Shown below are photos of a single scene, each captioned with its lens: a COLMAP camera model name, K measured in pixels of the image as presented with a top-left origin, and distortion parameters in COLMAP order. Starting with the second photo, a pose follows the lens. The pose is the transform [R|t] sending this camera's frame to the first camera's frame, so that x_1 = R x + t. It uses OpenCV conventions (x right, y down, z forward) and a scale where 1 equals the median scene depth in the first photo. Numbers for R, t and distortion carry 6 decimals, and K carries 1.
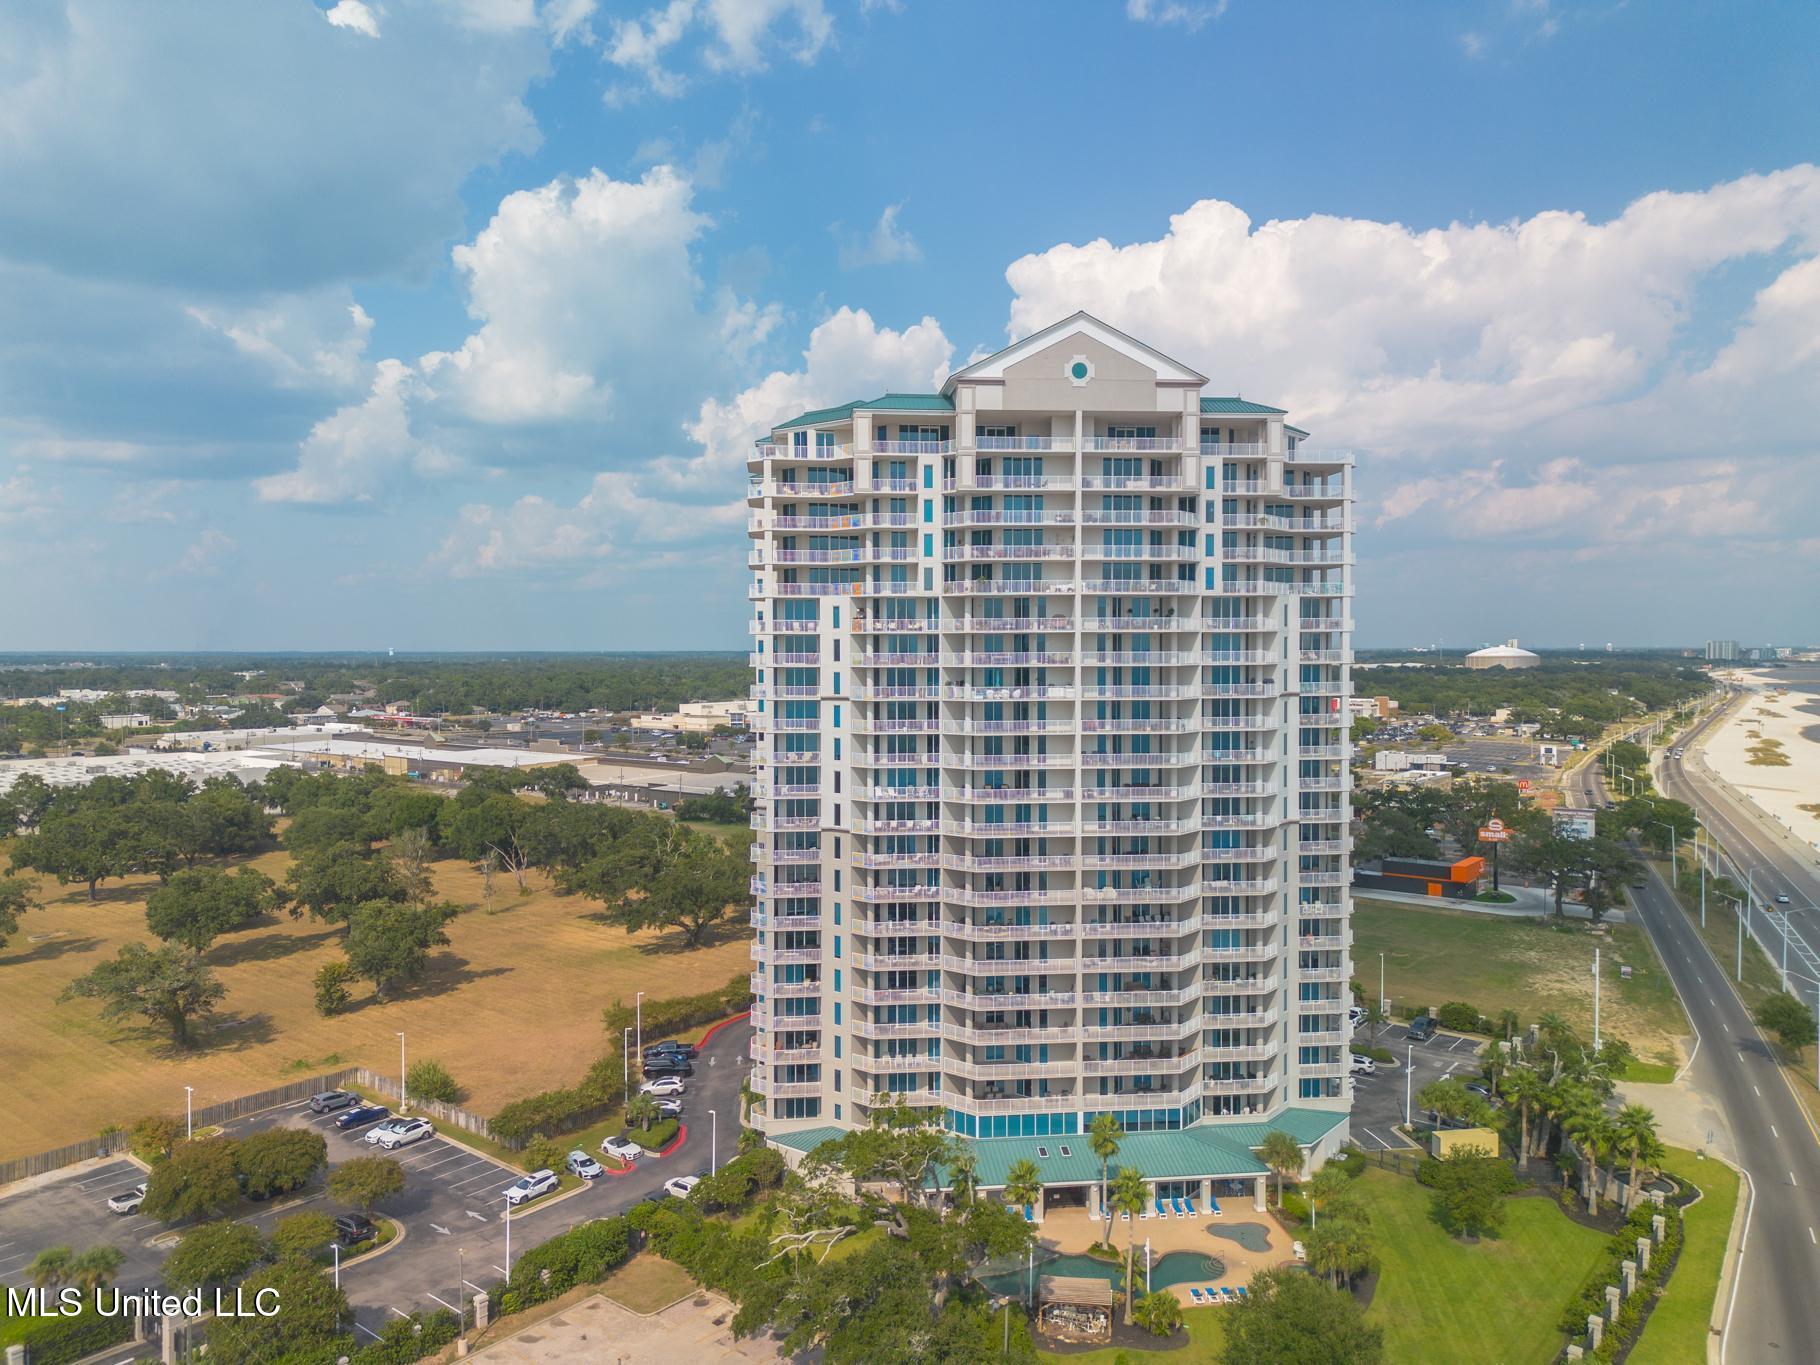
lens RADIAL K [[1332.4, 0, 920.7], [0, 1332.4, 657.7], [0, 0, 1]] dist [0.051094, -0.023933]
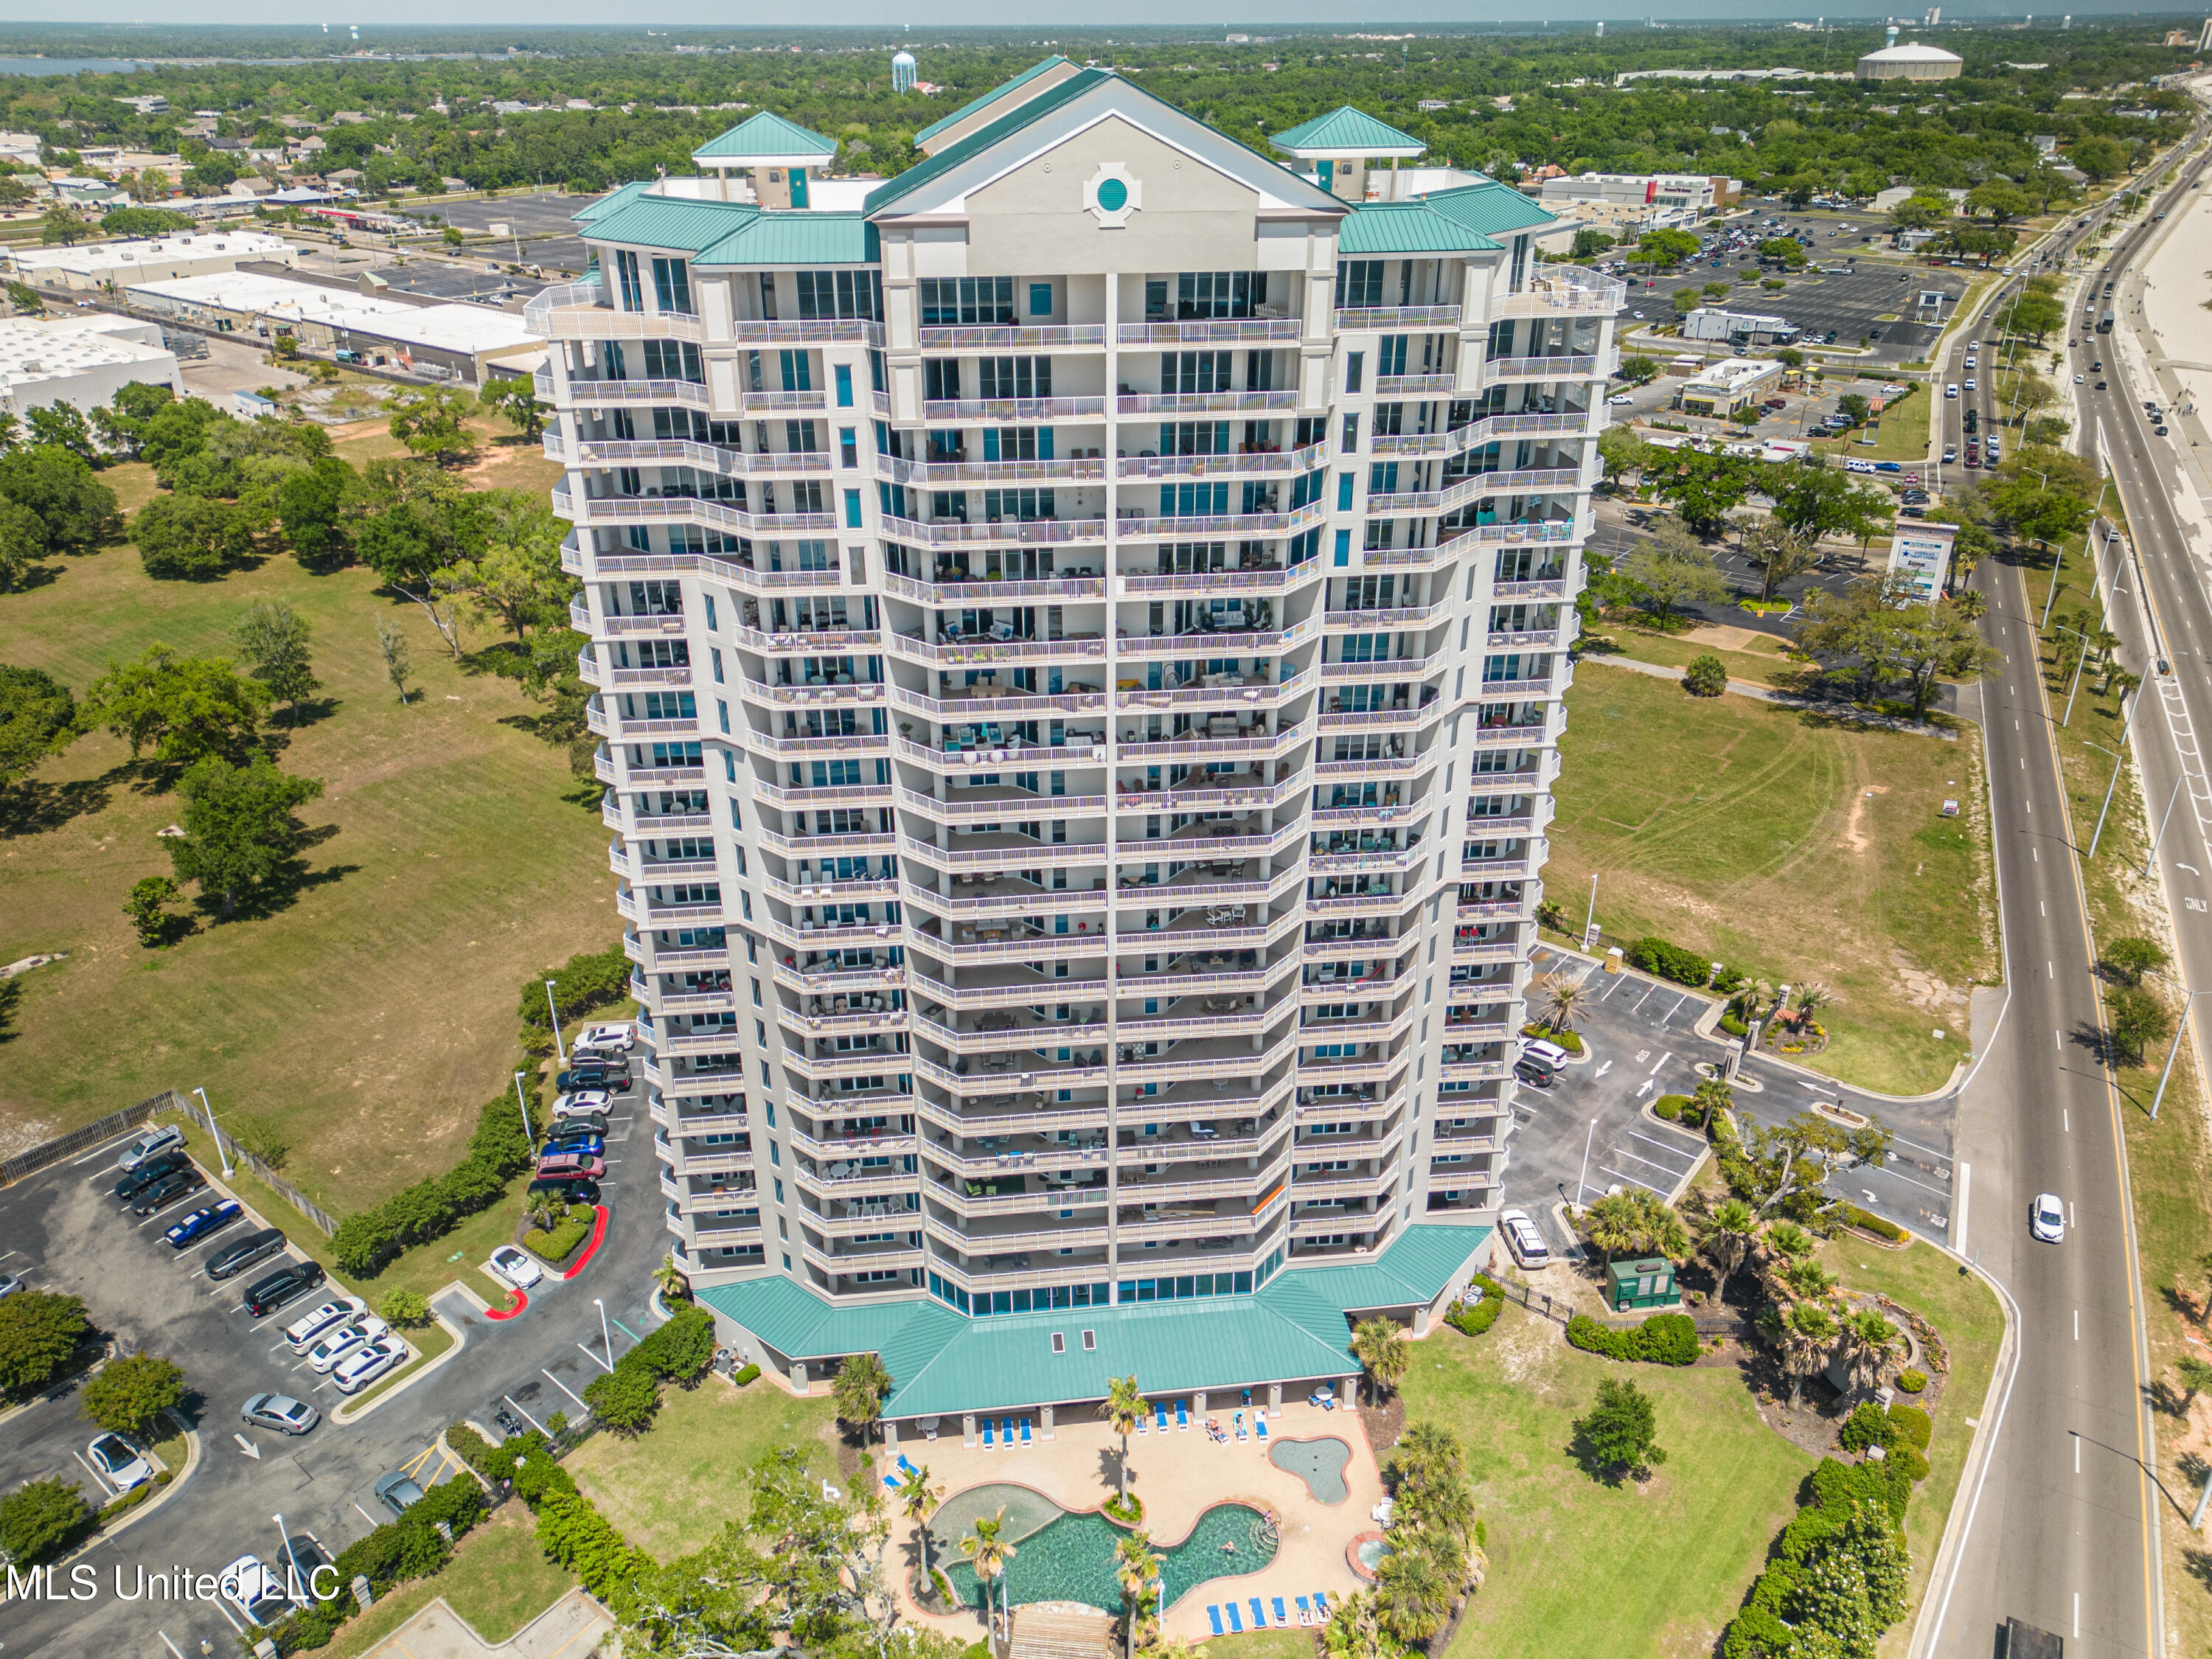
lens RADIAL K [[1659.6, 0, 1115.2], [0, 1659.6, 821.9], [0, 0, 1]] dist [0.057569, -0.057317]
pose [[0.999996, -0.000436, 0.002631, 0.113669], [-0.000749, 0.901035, 0.433745, -0.269924], [-0.002560, -0.433746, 0.901032, 0.283721]]
